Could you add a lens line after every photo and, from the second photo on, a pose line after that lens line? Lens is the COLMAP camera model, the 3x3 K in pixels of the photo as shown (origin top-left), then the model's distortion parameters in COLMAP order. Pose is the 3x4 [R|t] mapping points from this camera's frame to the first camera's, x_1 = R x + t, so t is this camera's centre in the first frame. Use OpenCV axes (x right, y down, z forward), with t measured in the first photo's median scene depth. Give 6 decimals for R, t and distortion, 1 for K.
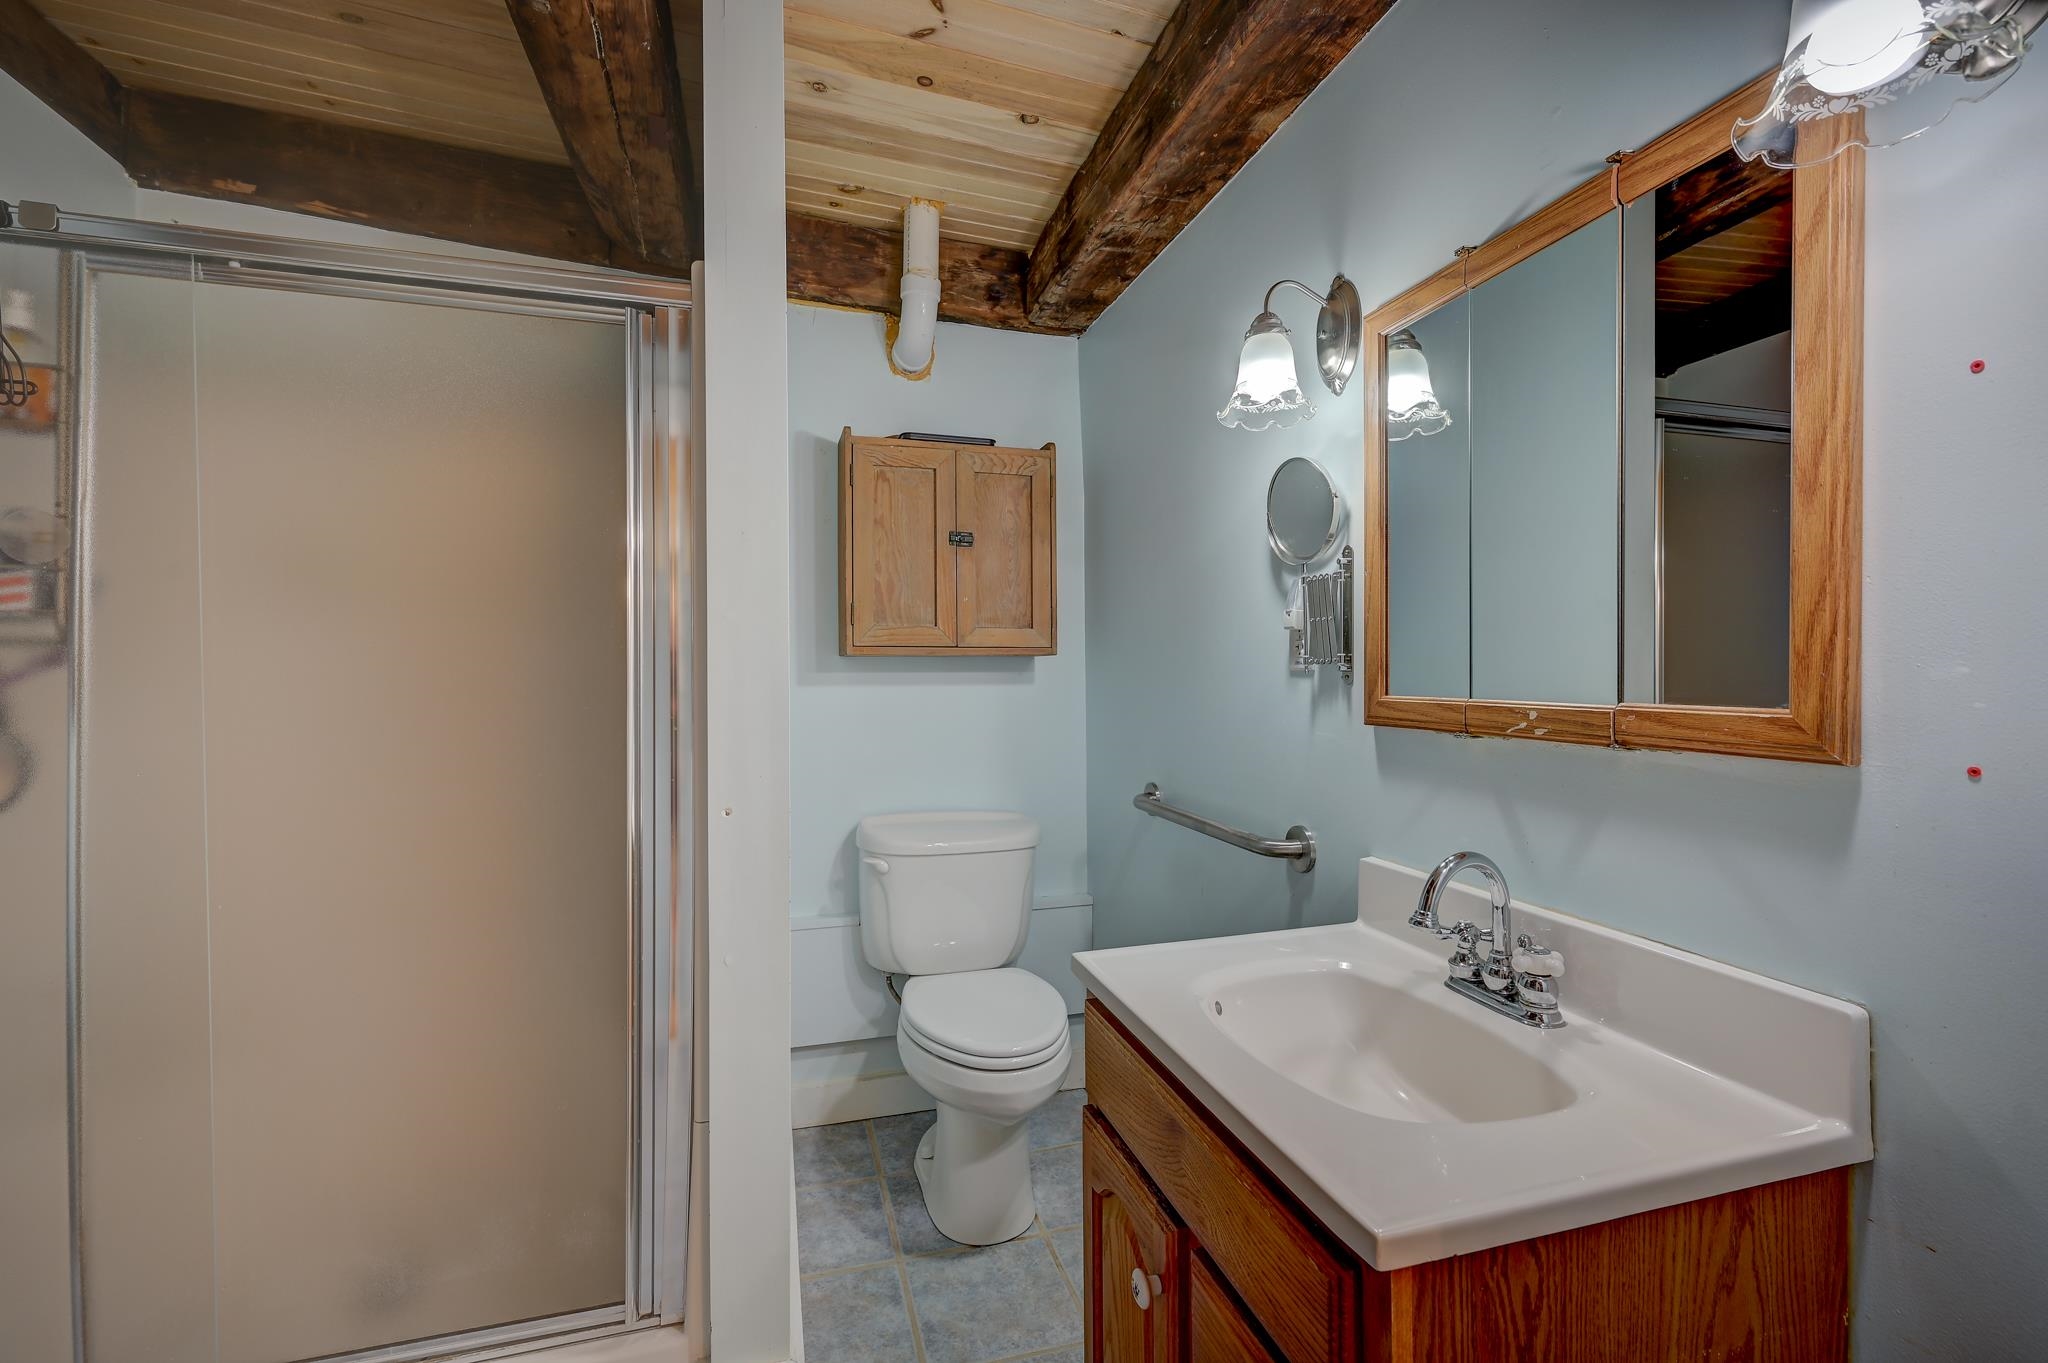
lens RADIAL K [[867.4, 0, 1029.7], [0, 867.4, 677.0], [0, 0, 1]] dist [0.002211, -0.000361]
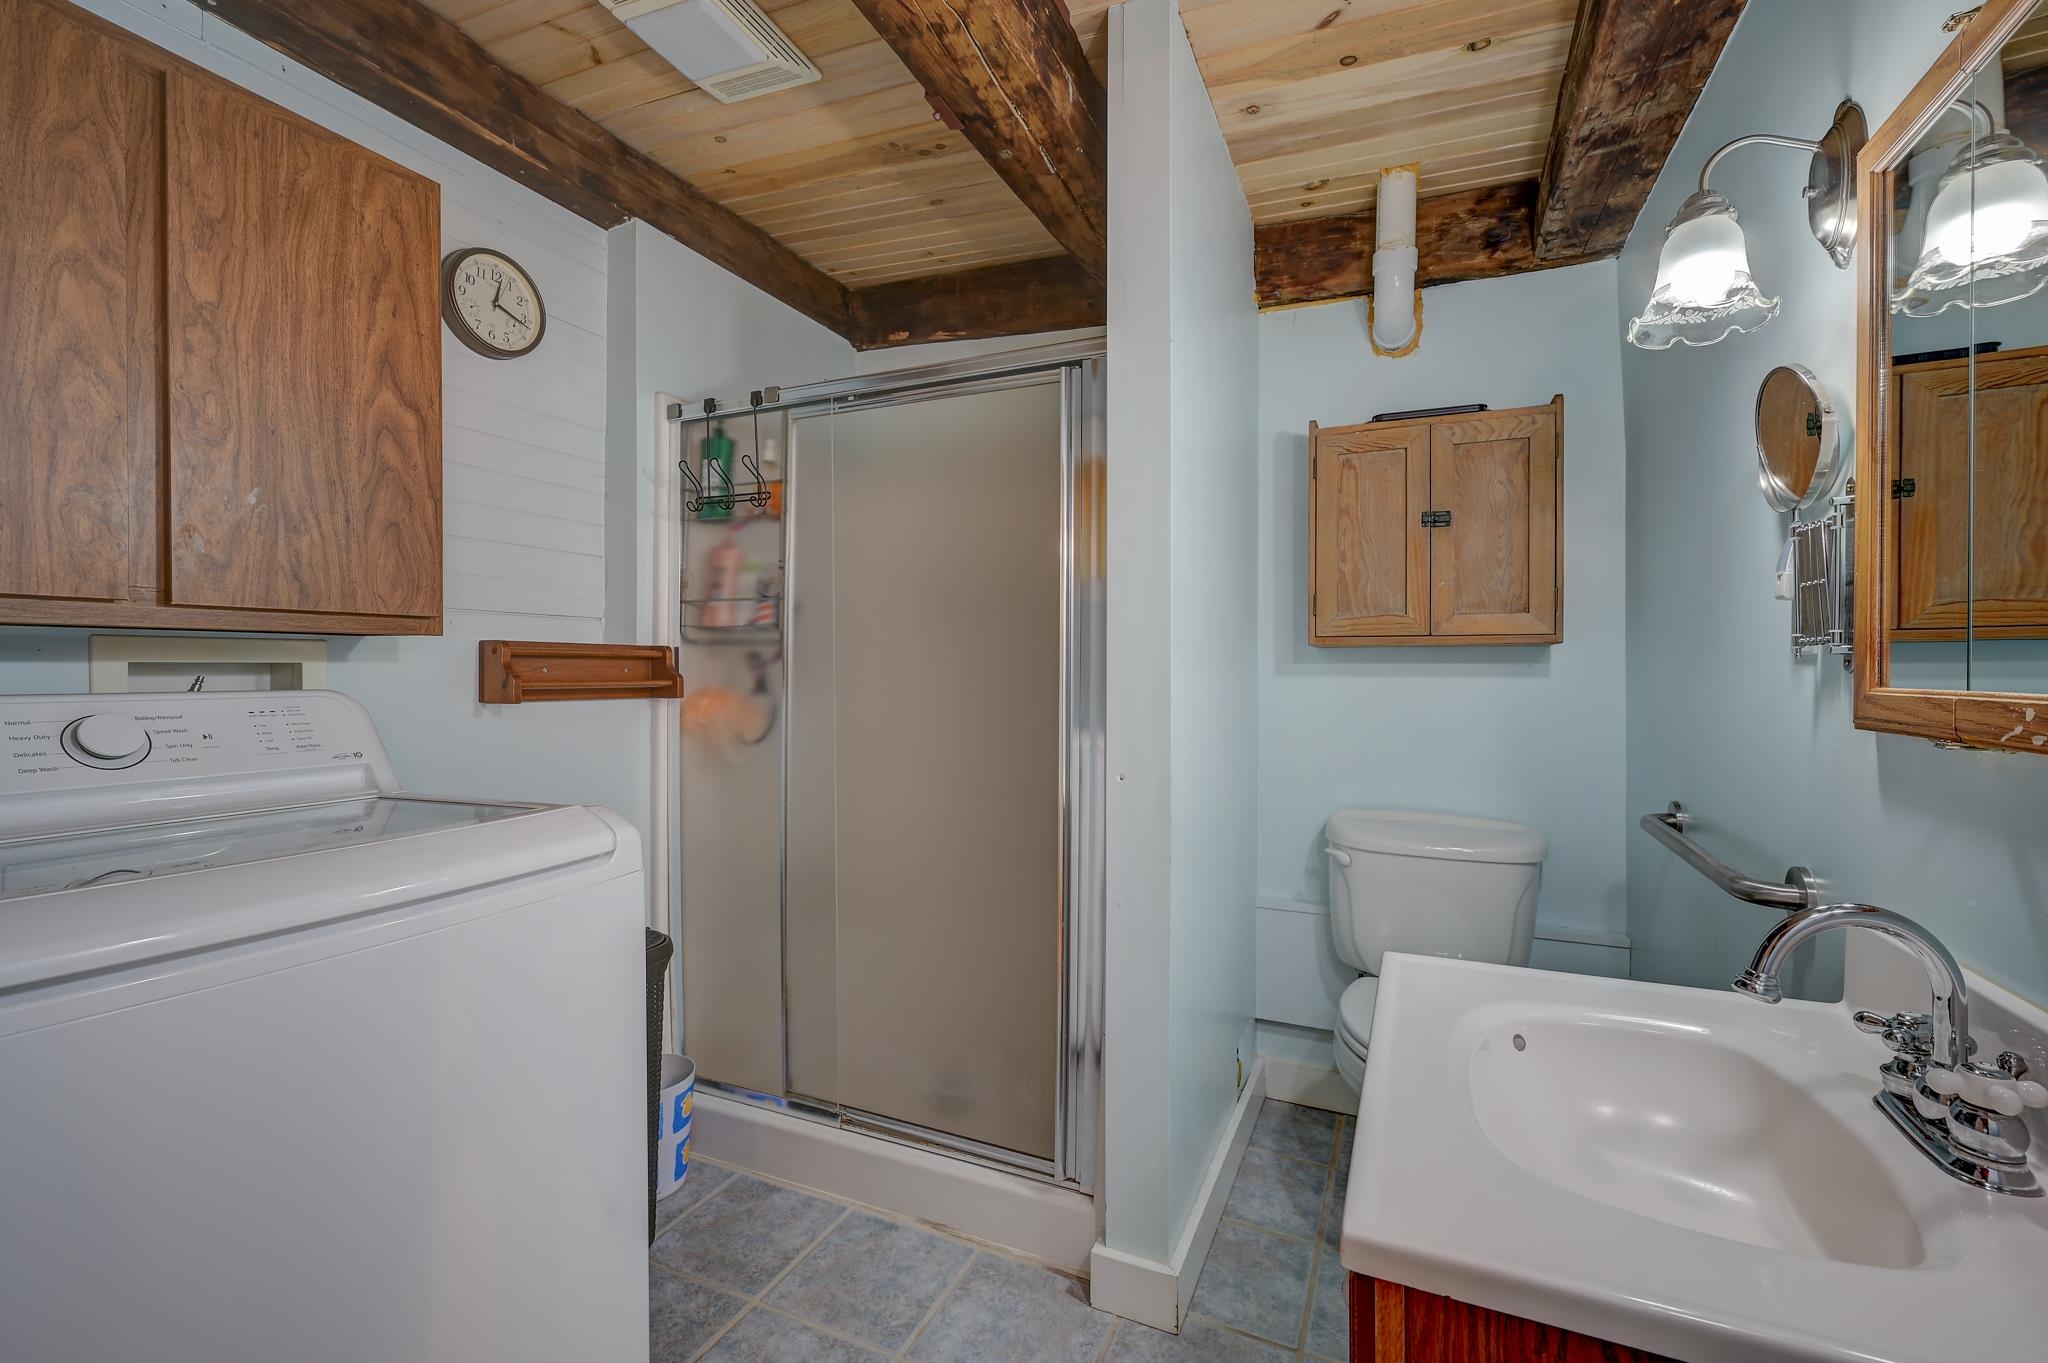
lens RADIAL K [[867.4, 0, 1029.7], [0, 867.4, 677.0], [0, 0, 1]] dist [0.002211, -0.000361]
pose [[0.760589, 0.009622, -0.649162, 0.211185], [-0.008077, 0.999953, 0.005357, 0.009051], [0.649183, 0.001169, 0.760631, 0.014073]]
